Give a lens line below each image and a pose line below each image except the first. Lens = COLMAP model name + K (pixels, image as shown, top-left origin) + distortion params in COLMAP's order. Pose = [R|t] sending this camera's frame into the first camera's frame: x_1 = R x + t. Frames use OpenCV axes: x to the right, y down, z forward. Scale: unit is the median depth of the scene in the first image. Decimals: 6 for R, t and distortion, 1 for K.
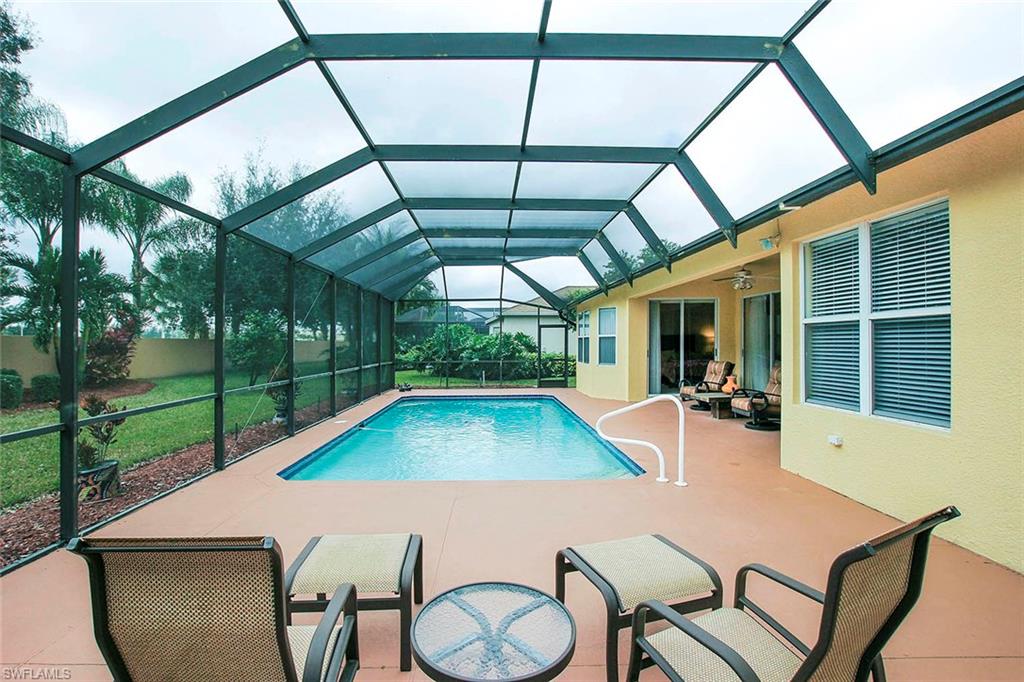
lens RADIAL K [[494.5, 0, 485.6], [0, 494.5, 344.8], [0, 0, 1]] dist [-0.018206, 0.000341]
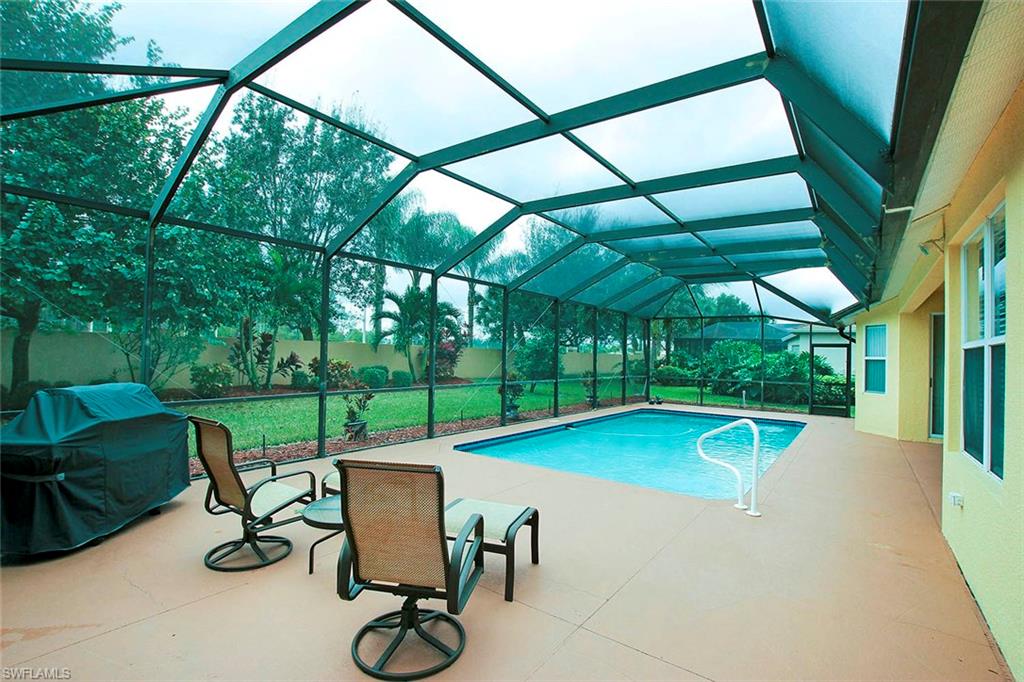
lens RADIAL K [[481.0, 0, 512.0], [0, 481.0, 341.0], [0, 0, 1]] dist [-0.004710, -0.000270]
pose [[0.812211, 0.016632, -0.583127, 0.185352], [-0.038445, 0.998947, -0.025056, -0.002820], [0.582096, 0.042769, 0.811994, -0.011583]]
